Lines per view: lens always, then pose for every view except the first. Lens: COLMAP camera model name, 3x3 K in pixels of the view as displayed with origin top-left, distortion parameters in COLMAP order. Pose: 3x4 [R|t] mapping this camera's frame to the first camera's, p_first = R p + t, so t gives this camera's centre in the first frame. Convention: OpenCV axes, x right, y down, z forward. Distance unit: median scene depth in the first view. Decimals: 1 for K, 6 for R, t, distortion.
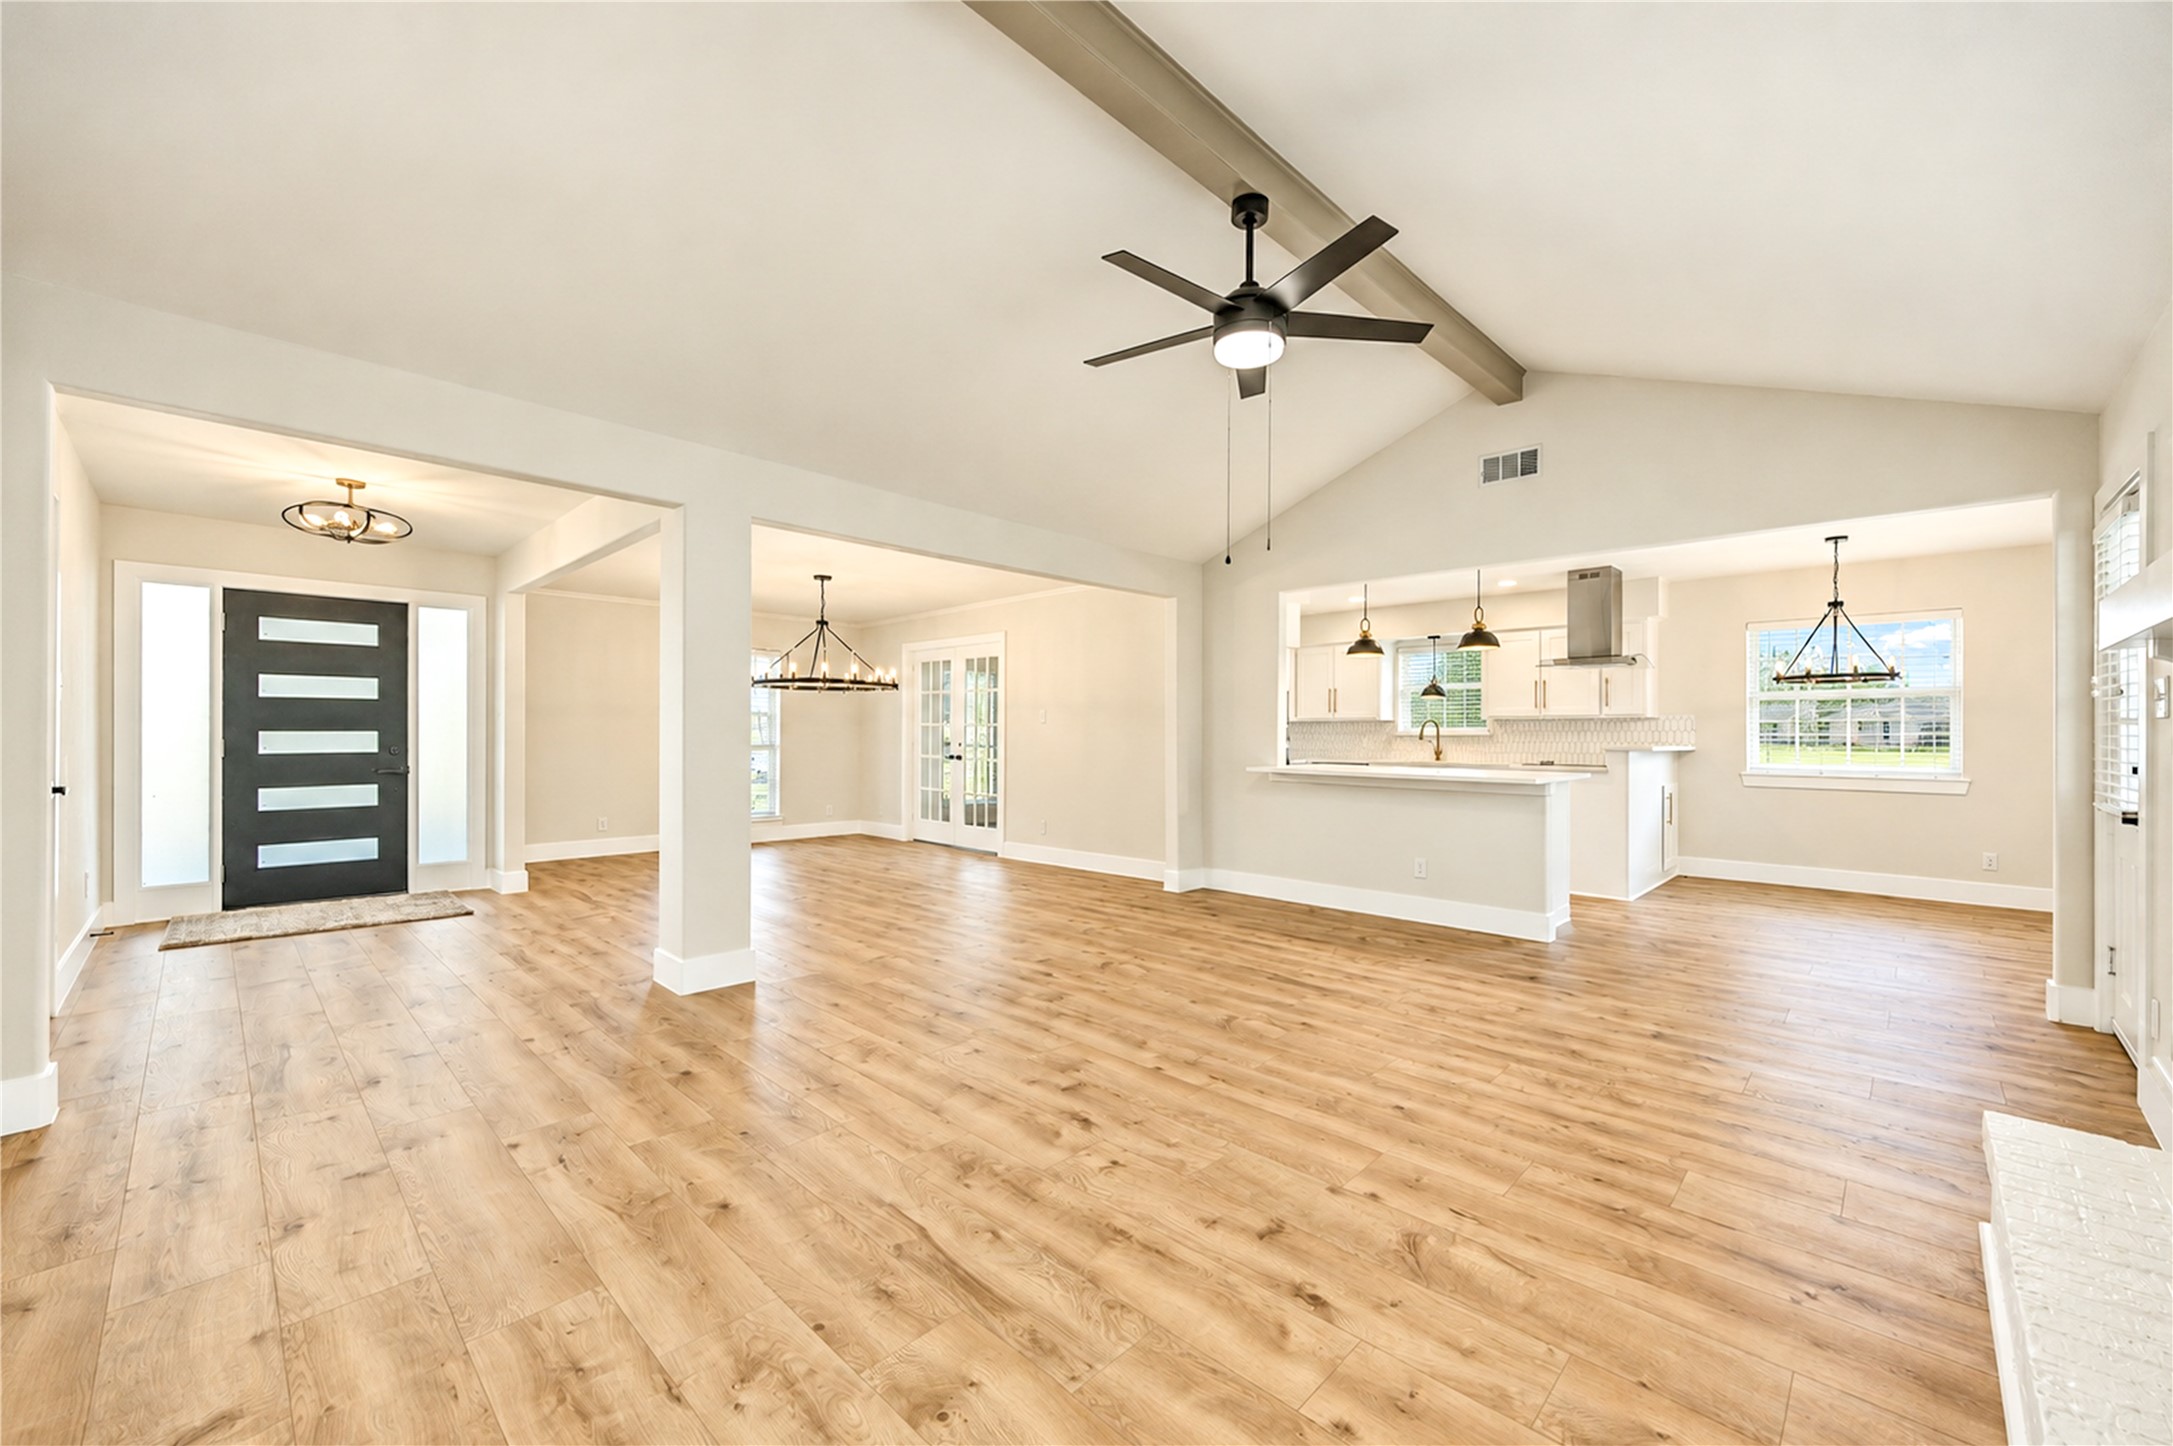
lens RADIAL K [[853.3, 0, 1102.5], [0, 853.3, 729.7], [0, 0, 1]] dist [0.003569, 0.000010]
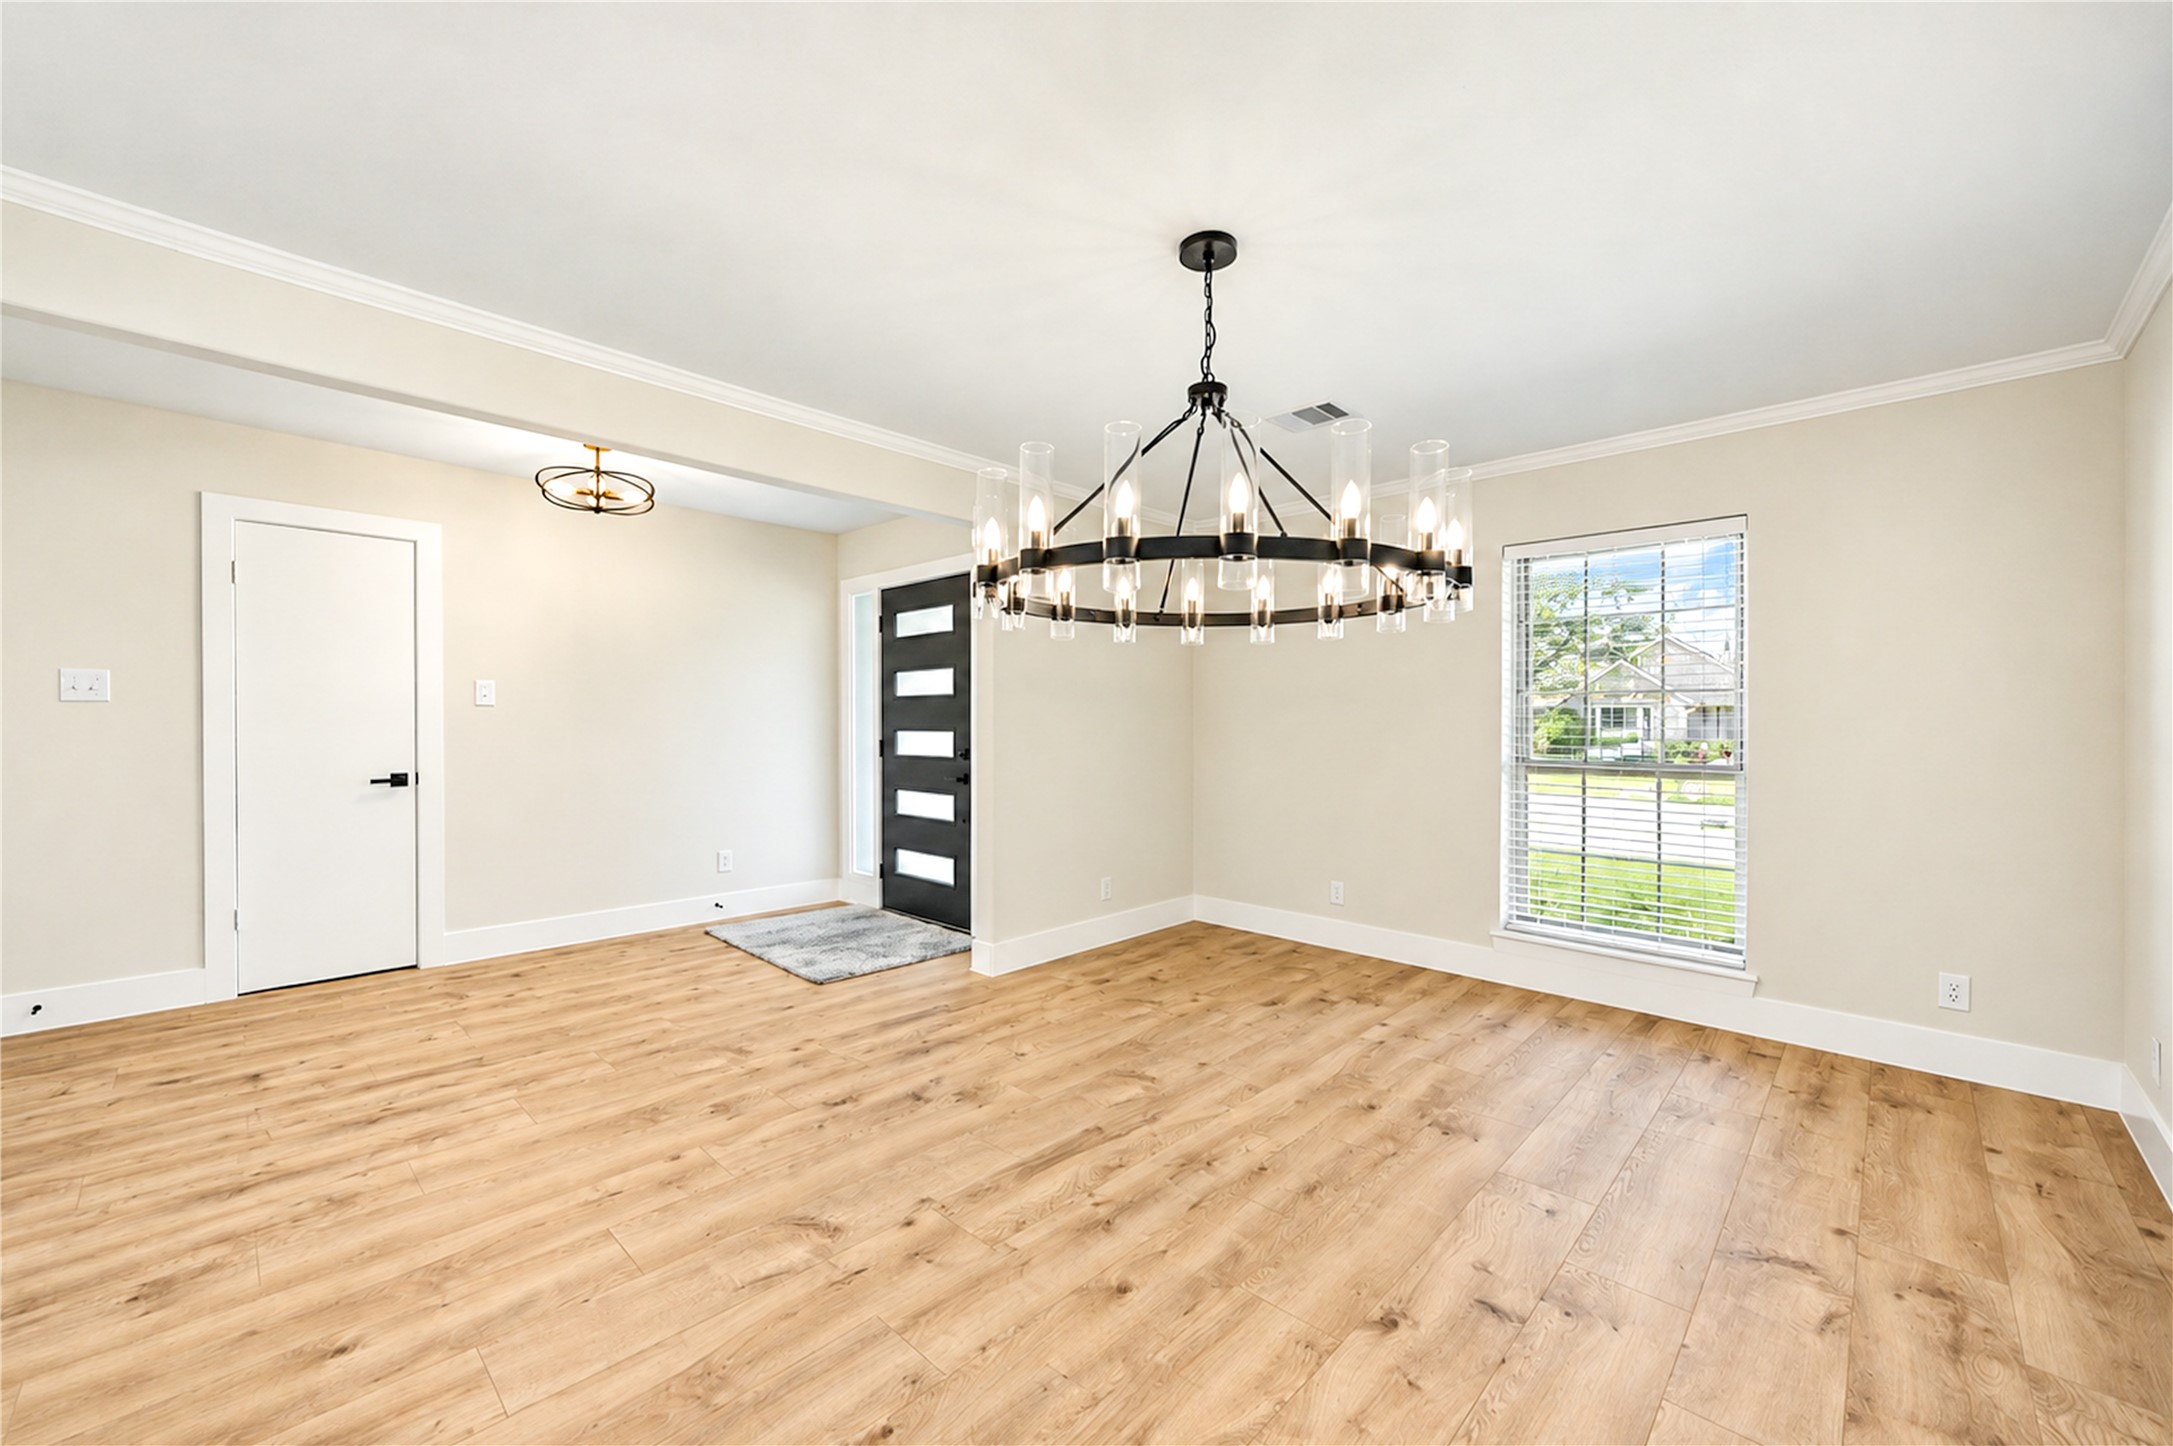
lens RADIAL K [[853.3, 0, 1087.1], [0, 853.3, 725.1], [0, 0, 1]] dist [0.003569, 0.000010]
pose [[-0.002691, -0.001528, -0.999995, -0.018641], [0.003870, 0.999991, -0.001538, -0.003315], [0.999989, -0.003874, -0.002685, 1.223654]]
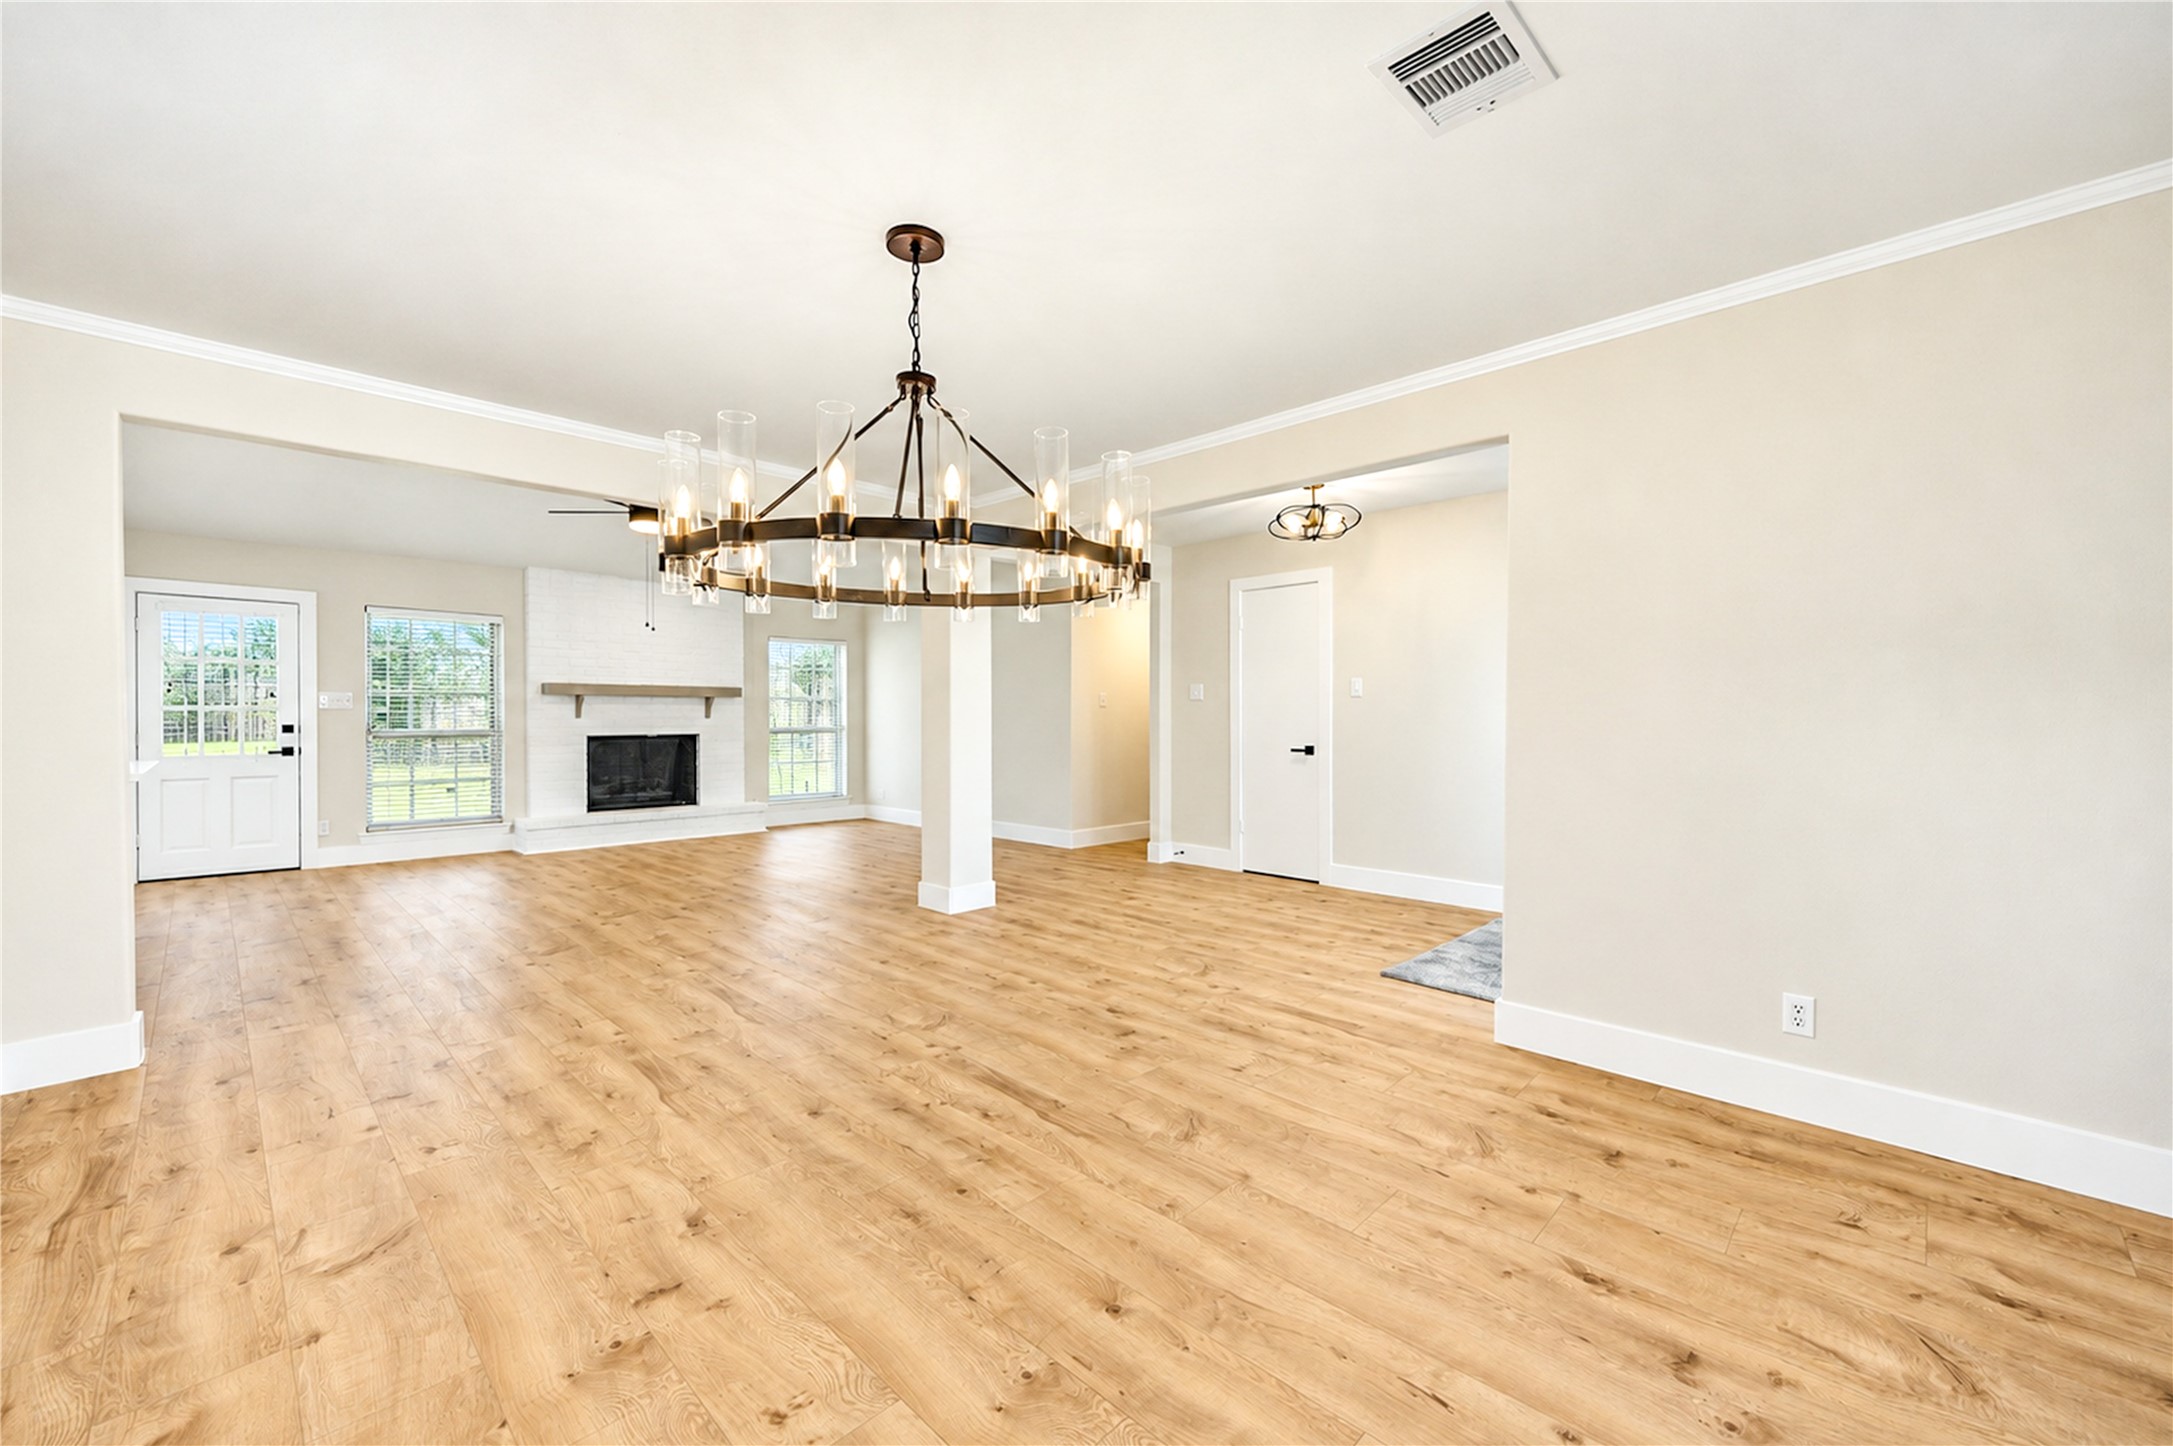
lens RADIAL K [[853.3, 0, 1099.7], [0, 853.3, 726.5], [0, 0, 1]] dist [0.003569, 0.000010]
pose [[-0.999971, -0.005614, 0.005101, -0.509775], [-0.005572, 0.999951, 0.008236, 0.004986], [-0.005147, 0.008207, -0.999953, 1.693865]]
